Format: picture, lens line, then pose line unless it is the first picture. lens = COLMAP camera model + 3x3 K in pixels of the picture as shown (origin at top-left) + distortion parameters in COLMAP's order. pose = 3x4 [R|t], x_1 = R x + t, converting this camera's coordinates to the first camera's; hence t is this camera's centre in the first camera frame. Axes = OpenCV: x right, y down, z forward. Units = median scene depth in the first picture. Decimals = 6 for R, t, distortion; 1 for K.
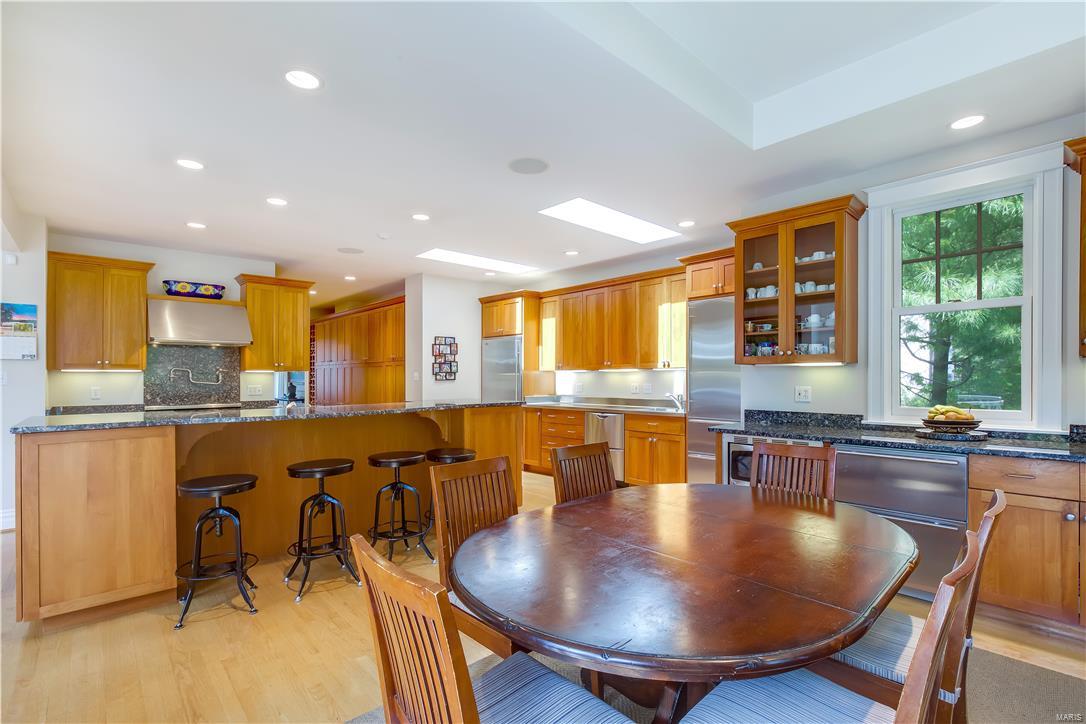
lens RADIAL K [[493.3, 0, 547.1], [0, 493.3, 370.0], [0, 0, 1]] dist [-0.044719, 0.008093]
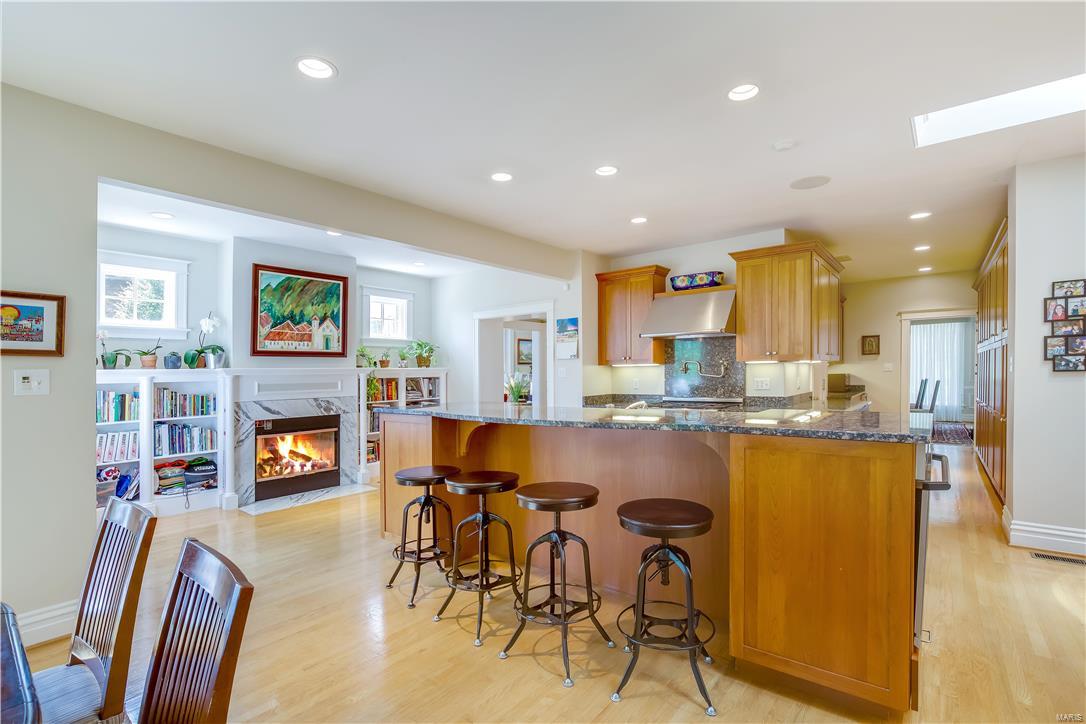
lens RADIAL K [[497.0, 0, 543.4], [0, 497.0, 378.6], [0, 0, 1]] dist [-0.028338, -0.000160]
pose [[0.141330, 0.012090, -0.989889, 0.198437], [0.030449, 0.999399, 0.016554, 0.005372], [0.989494, -0.032481, 0.140877, 0.465984]]
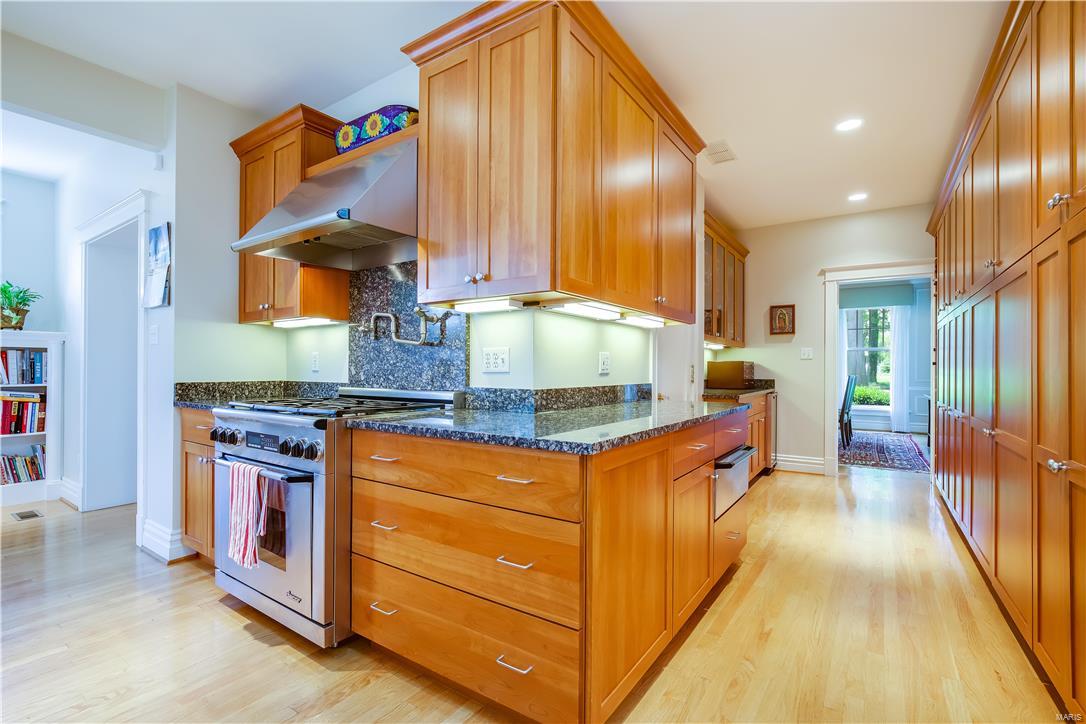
lens RADIAL K [[493.3, 0, 547.1], [0, 493.3, 370.0], [0, 0, 1]] dist [-0.044719, 0.008093]
pose [[0.220604, 0.001400, -0.975362, -0.209320], [0.009274, 0.999951, 0.003533, 0.046265], [0.975319, -0.009825, 0.220580, 0.906244]]
